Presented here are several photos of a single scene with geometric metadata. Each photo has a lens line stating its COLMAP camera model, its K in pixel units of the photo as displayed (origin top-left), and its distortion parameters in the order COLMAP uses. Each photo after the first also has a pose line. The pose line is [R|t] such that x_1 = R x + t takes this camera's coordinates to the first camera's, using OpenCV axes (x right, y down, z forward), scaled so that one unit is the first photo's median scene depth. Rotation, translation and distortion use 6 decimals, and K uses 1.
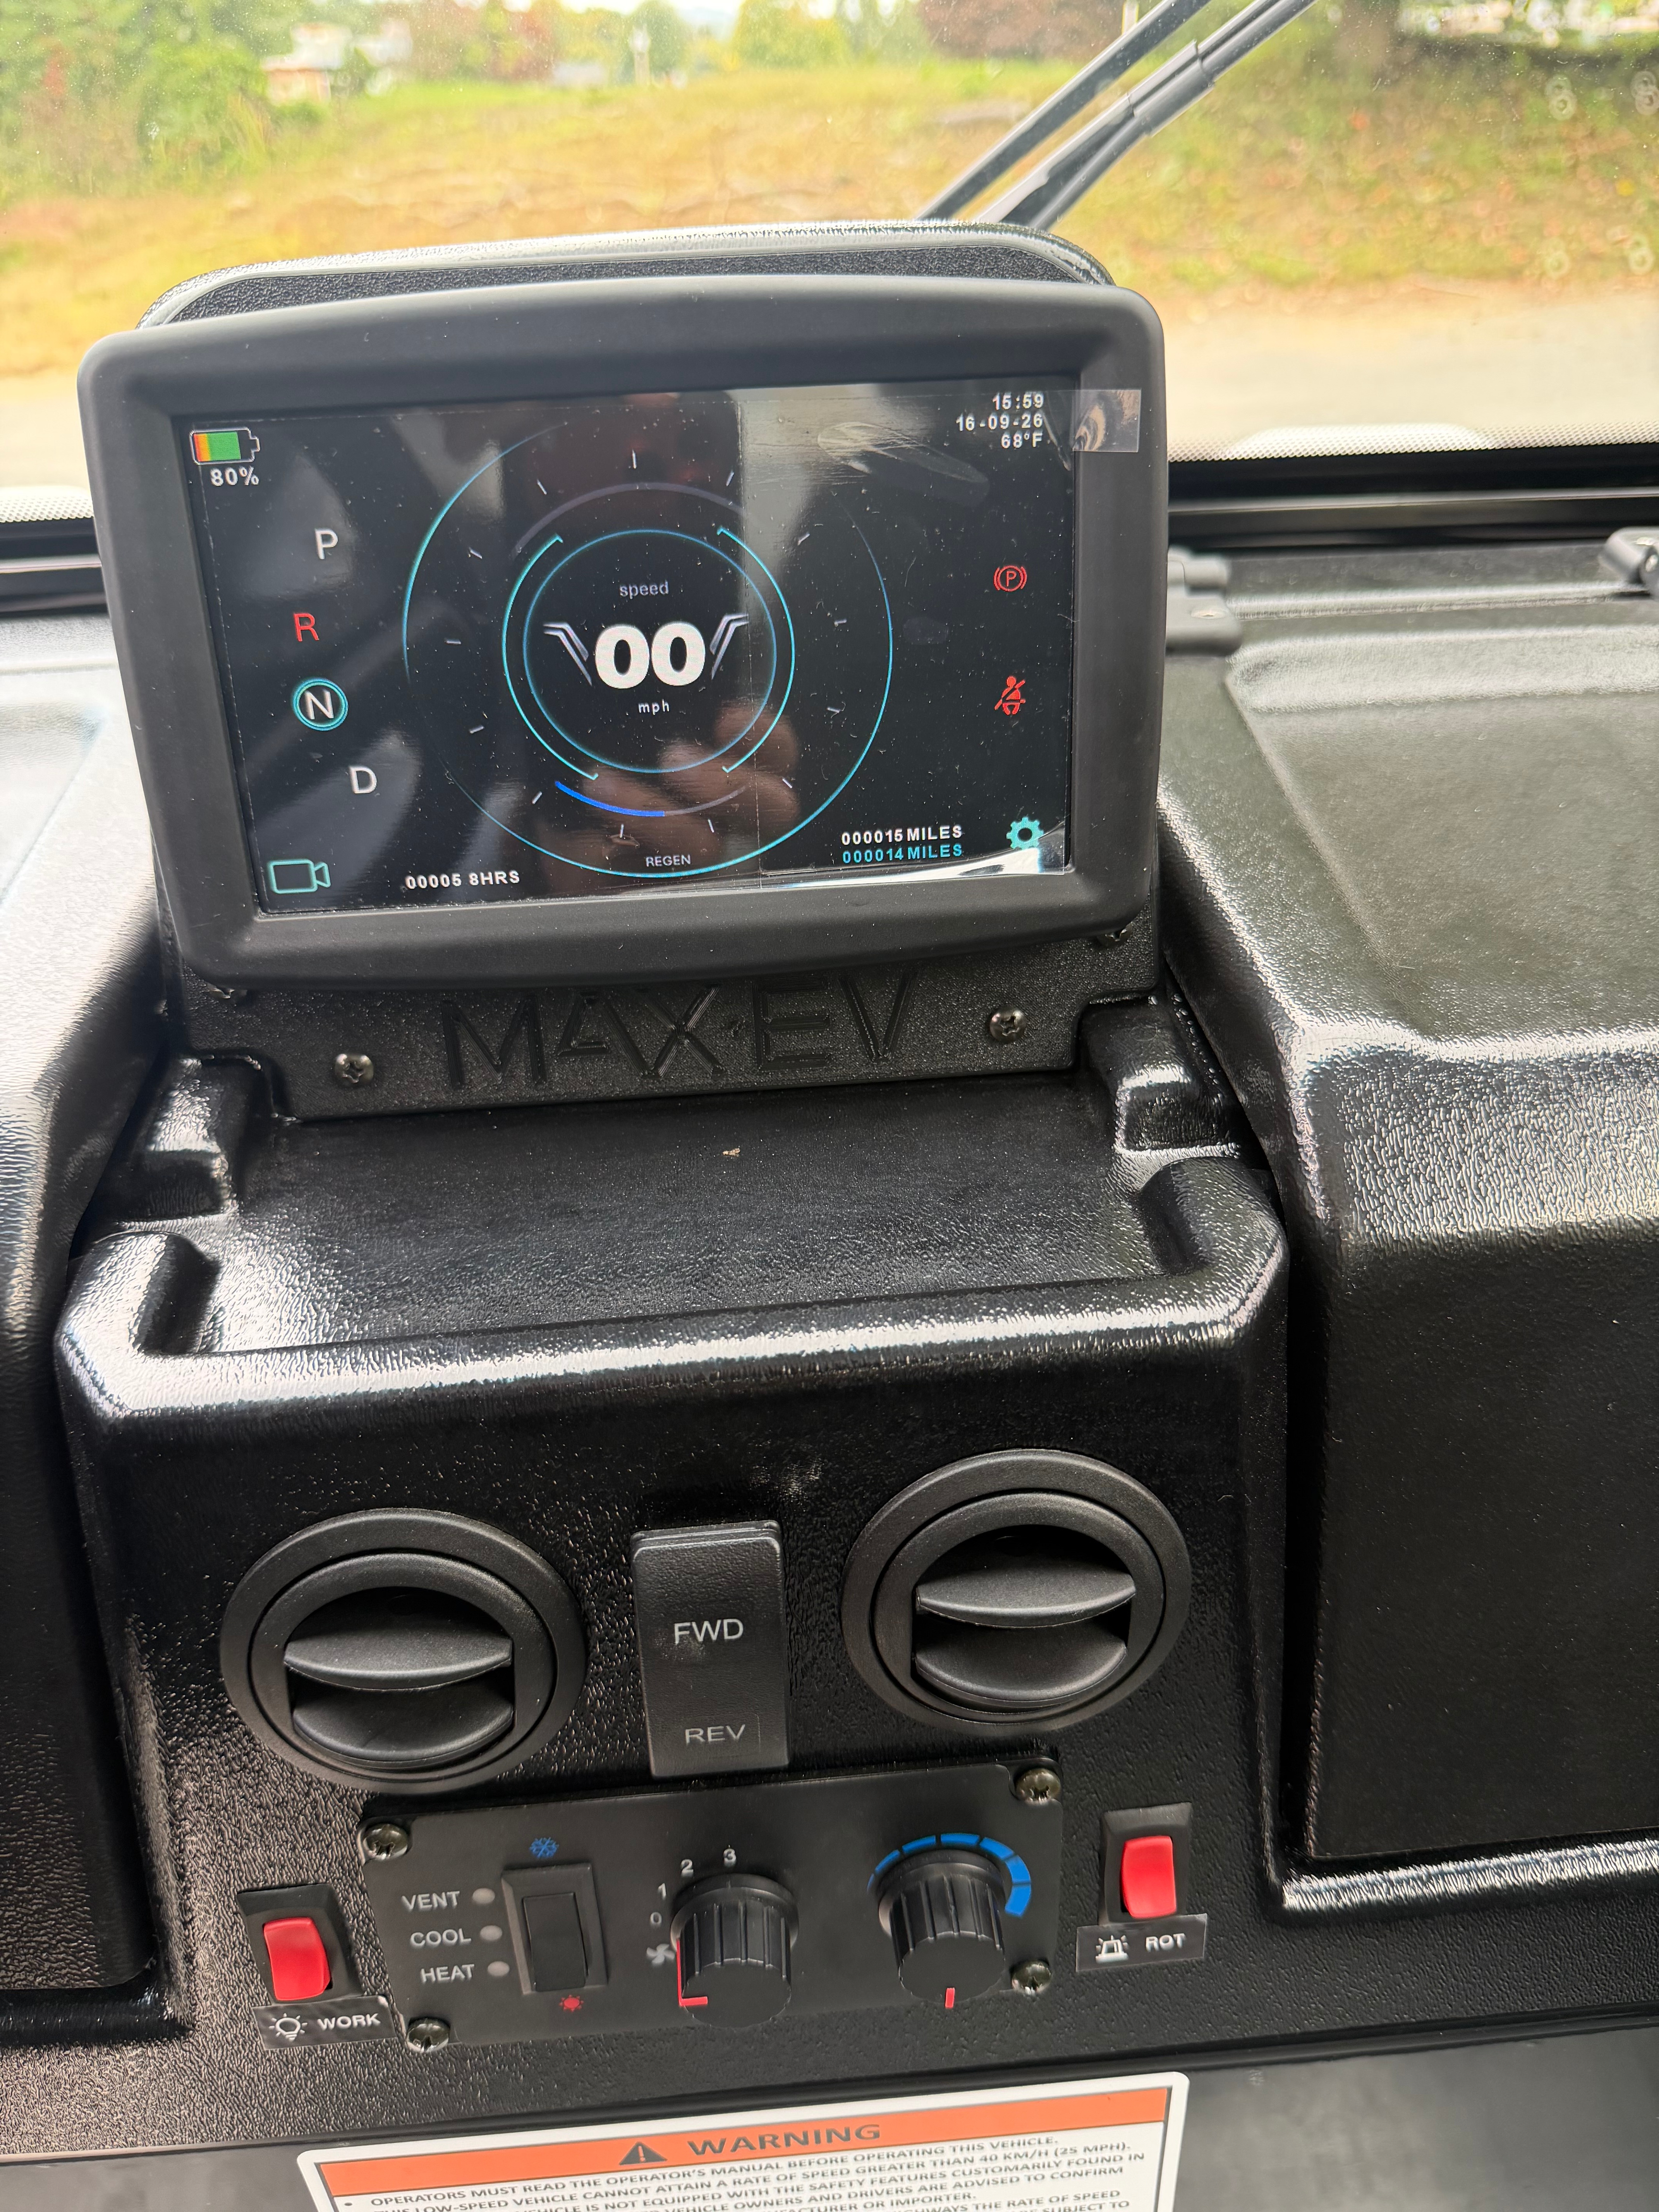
lens RADIAL K [[1587.0, 0, 832.6], [0, 1587.0, 1120.7], [0, 0, 1]] dist [-0.009085, -0.007633]
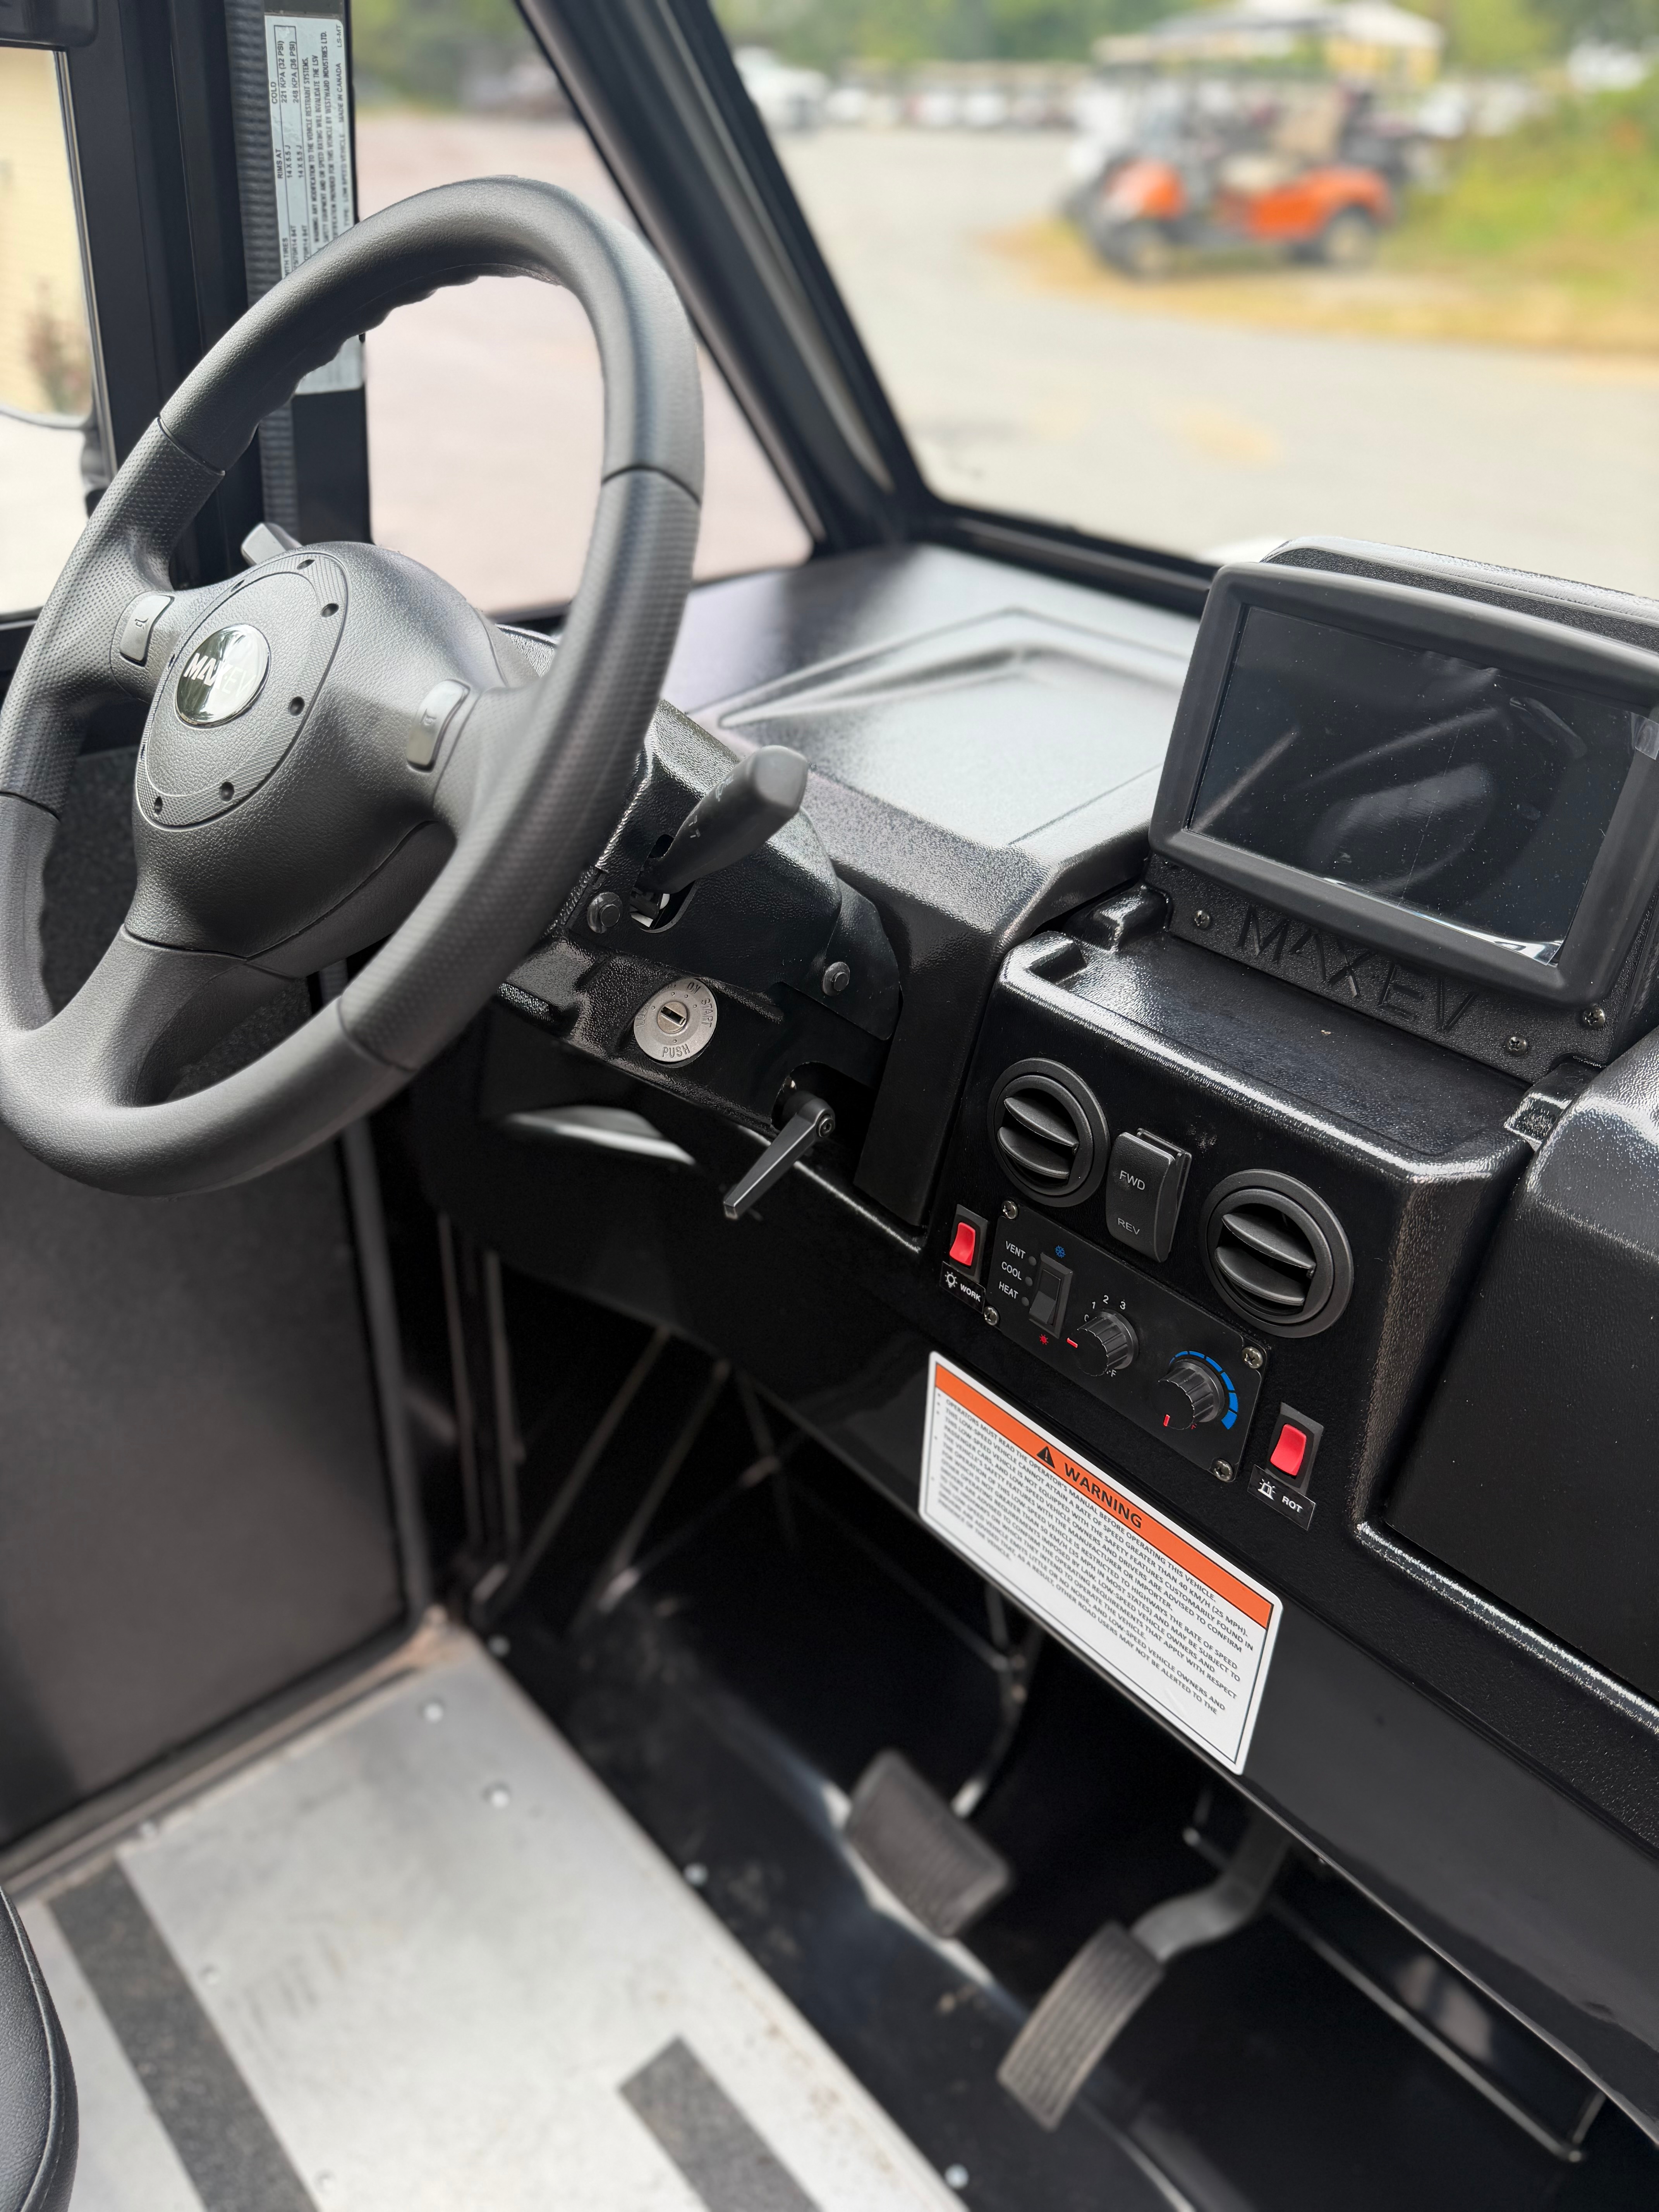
lens RADIAL K [[1587.0, 0, 825.1], [0, 1587.0, 1099.6], [0, 0, 1]] dist [-0.009085, -0.007633]
pose [[0.610936, 0.452323, -0.649740, 0.844284], [-0.441031, 0.876017, 0.195157, -0.015262], [0.657457, 0.167327, 0.734678, -0.777046]]
